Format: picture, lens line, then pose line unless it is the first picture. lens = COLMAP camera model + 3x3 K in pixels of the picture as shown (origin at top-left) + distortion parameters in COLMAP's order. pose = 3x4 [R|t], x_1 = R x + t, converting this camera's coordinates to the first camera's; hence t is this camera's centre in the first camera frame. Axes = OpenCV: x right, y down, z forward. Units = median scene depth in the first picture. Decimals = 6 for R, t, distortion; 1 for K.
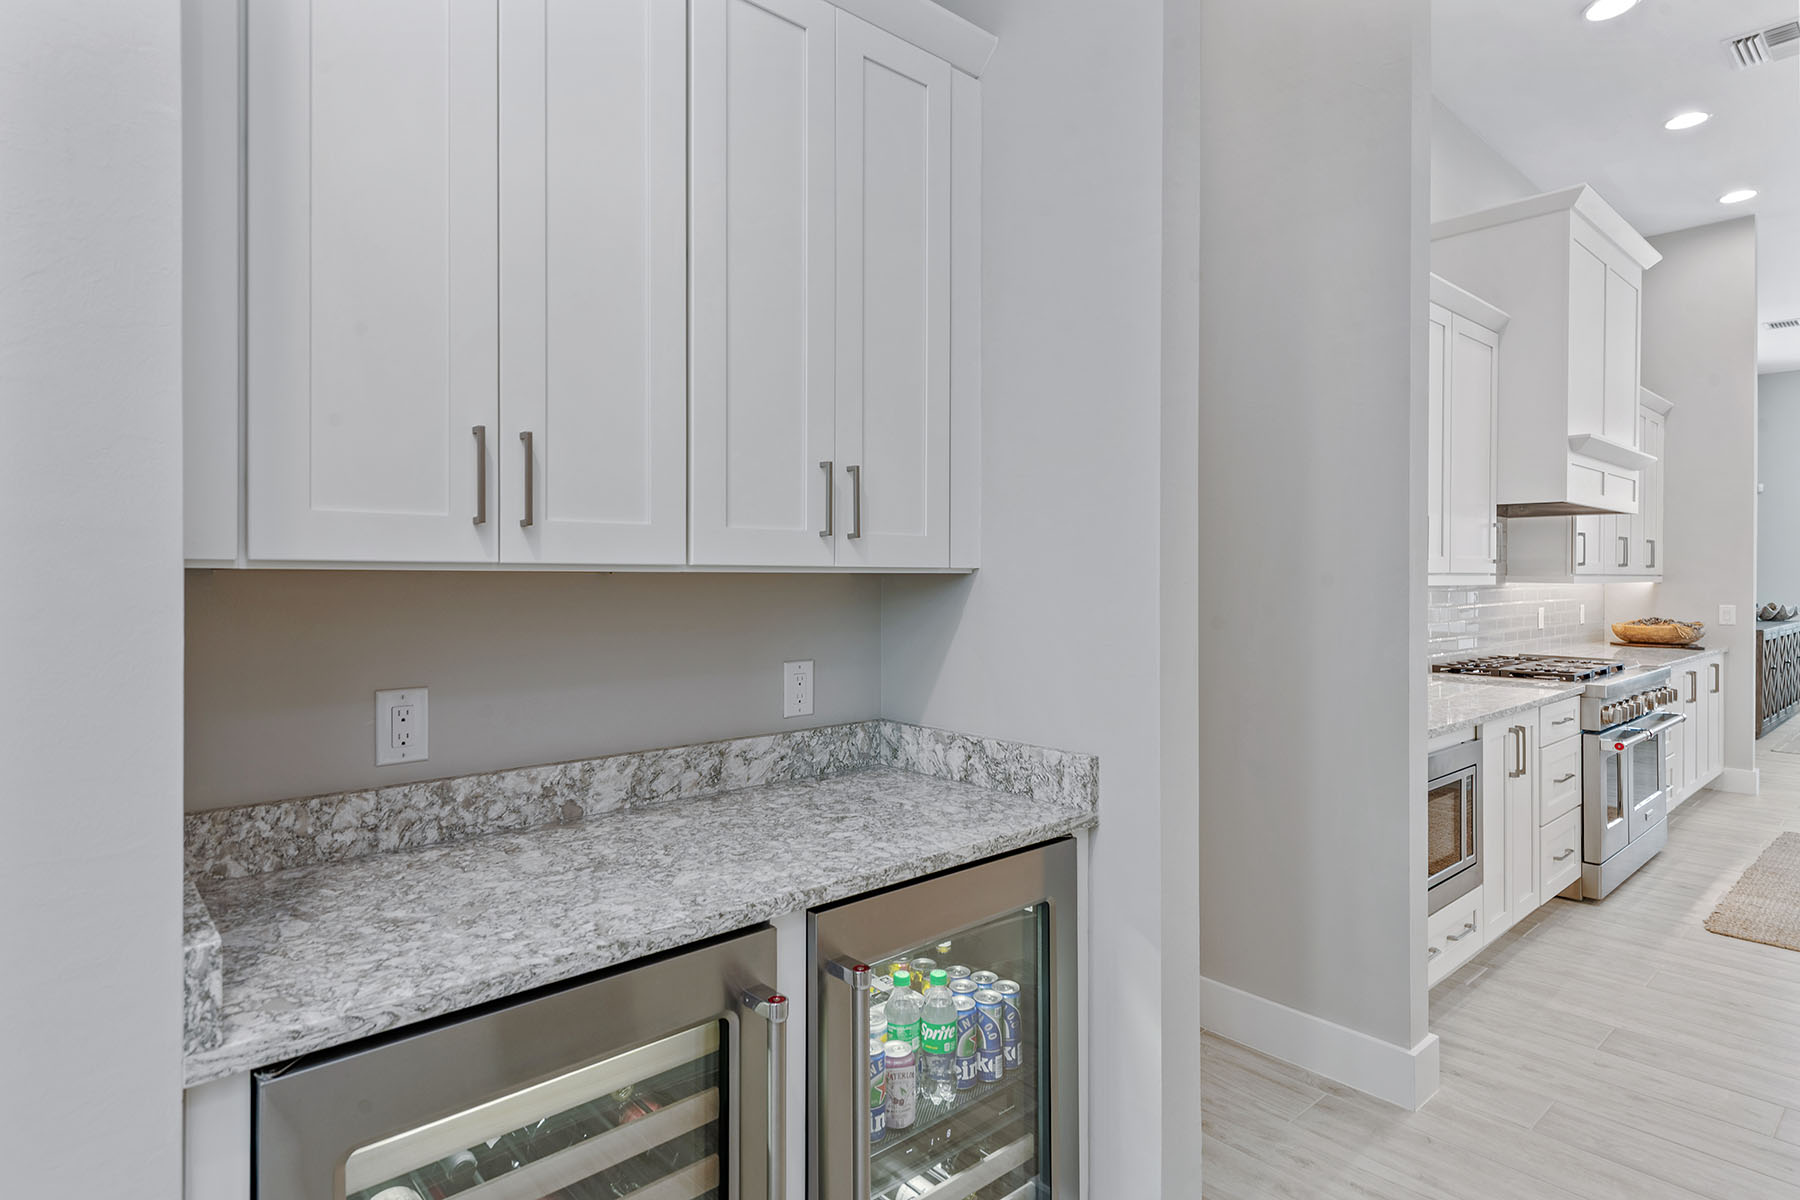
lens RADIAL K [[956.3, 0, 912.1], [0, 956.3, 570.6], [0, 0, 1]] dist [0.005280, -0.000240]
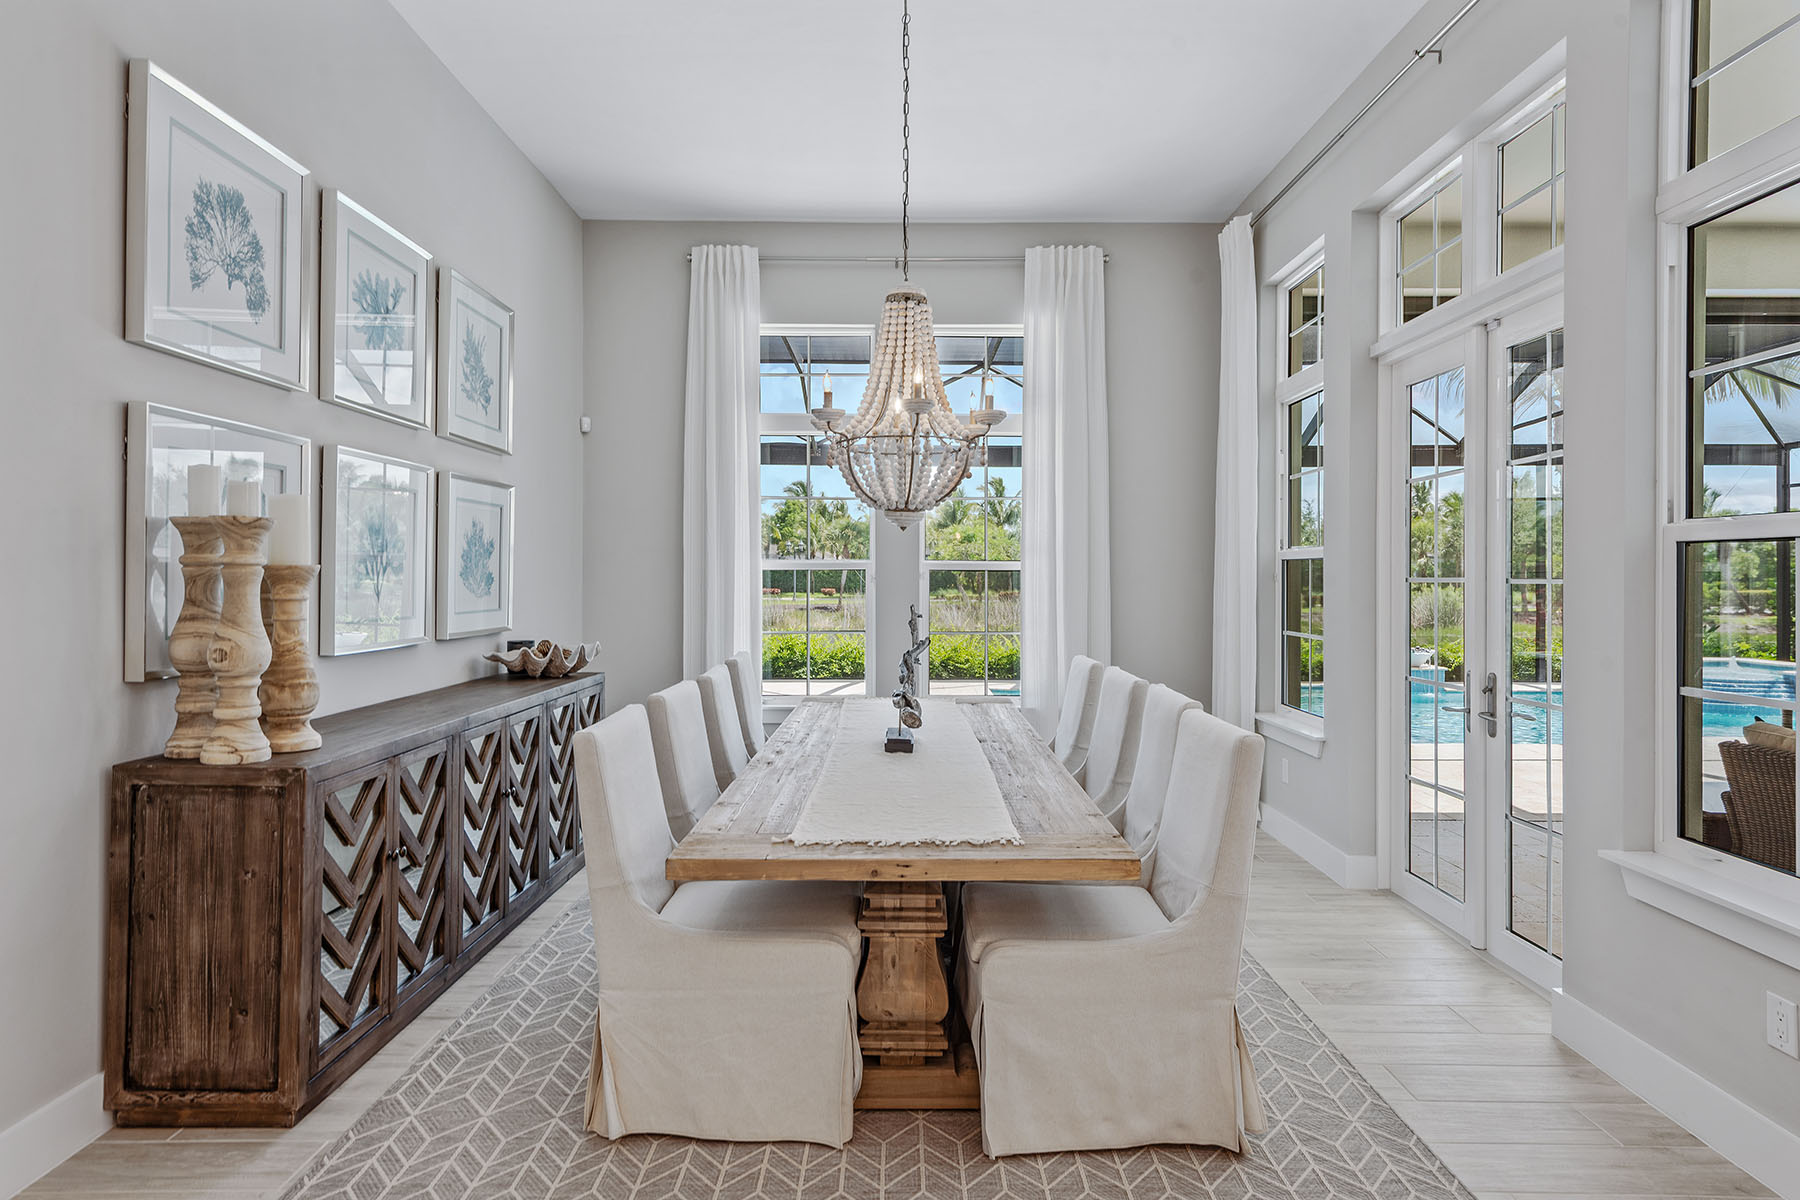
lens RADIAL K [[1021.6, 0, 916.3], [0, 1021.6, 578.9], [0, 0, 1]] dist [-0.004210, -0.001311]
pose [[0.655412, -0.001871, 0.755269, 1.028361], [-0.002460, 0.999986, 0.004612, -0.001351], [-0.755267, -0.004881, 0.655399, 0.862264]]
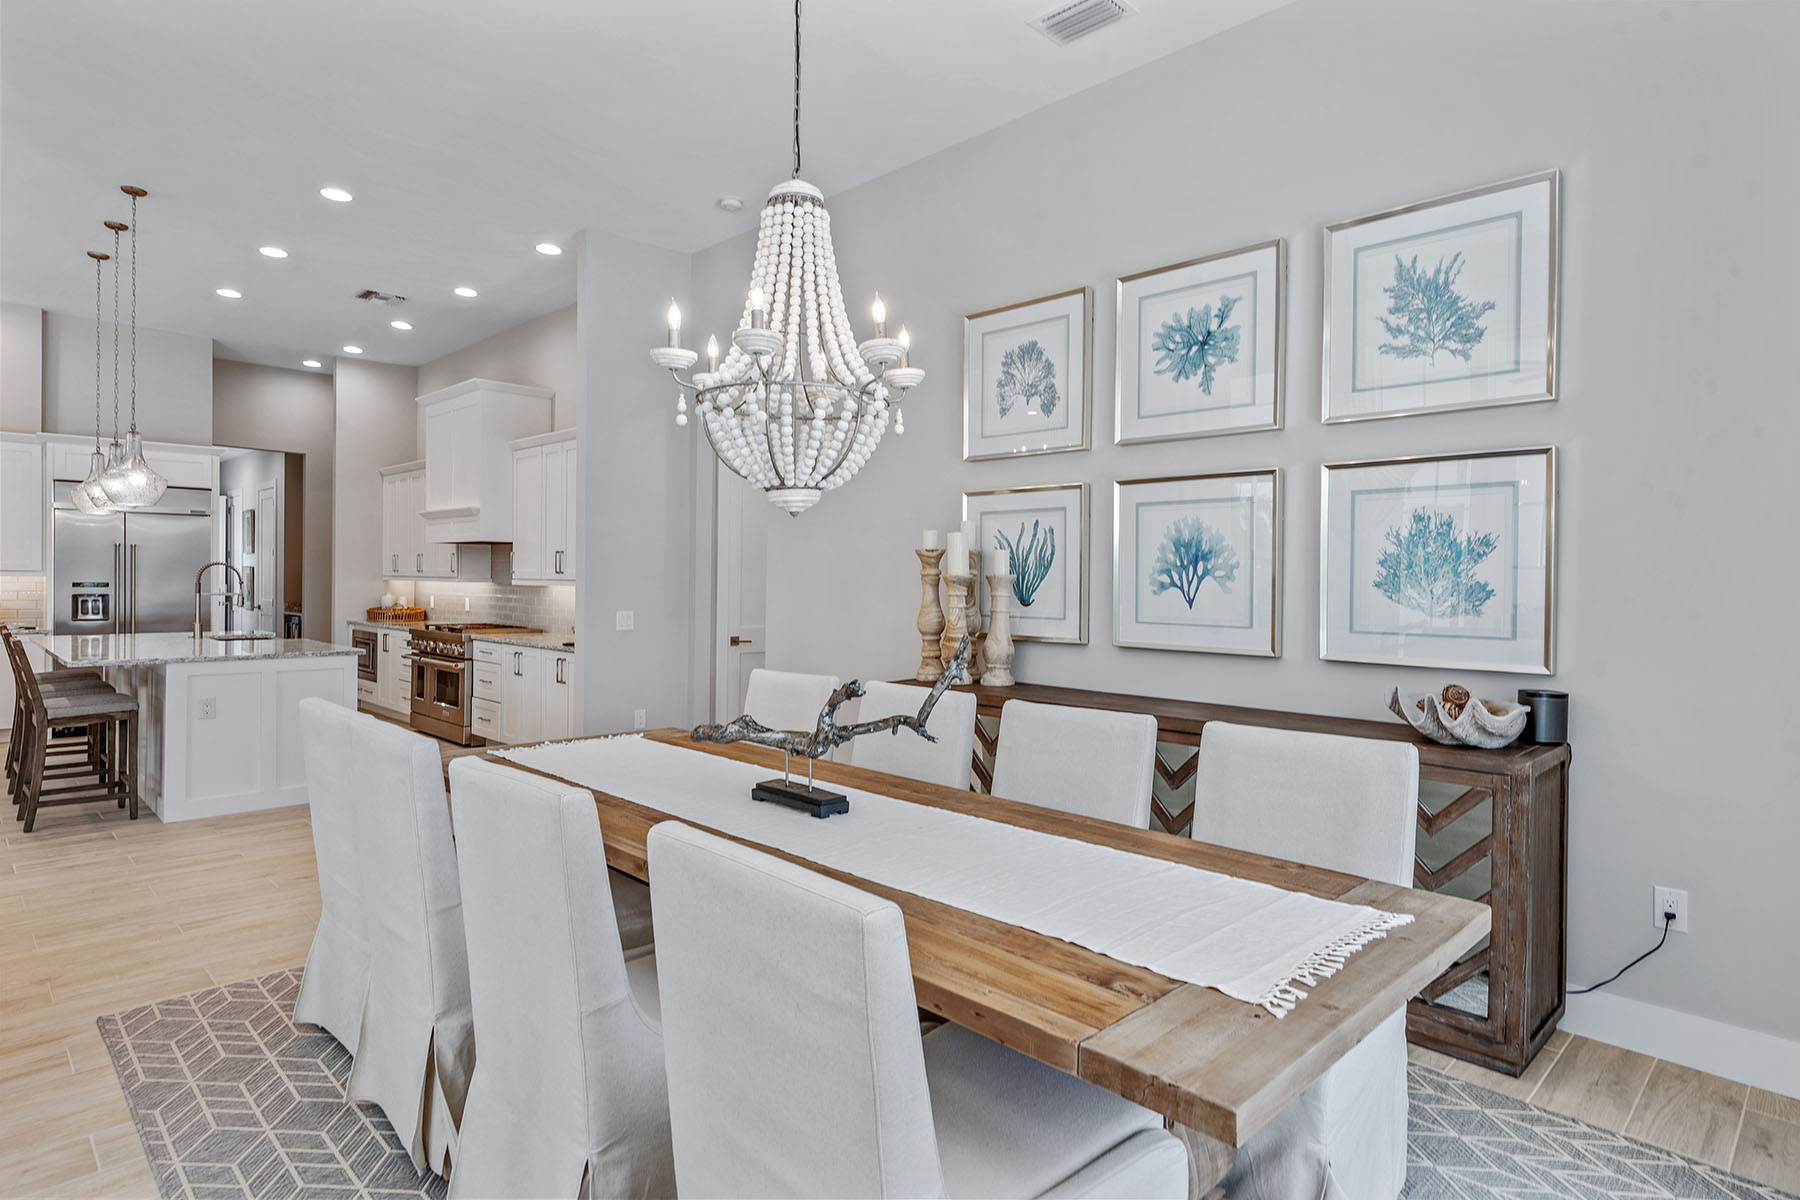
lens RADIAL K [[956.3, 0, 888.8], [0, 956.3, 589.4], [0, 0, 1]] dist [0.005280, -0.000240]
pose [[0.048913, 0.008016, -0.998771, 1.930997], [-0.013545, 0.999881, 0.007362, 0.001146], [0.998711, 0.013168, 0.049015, 1.298112]]
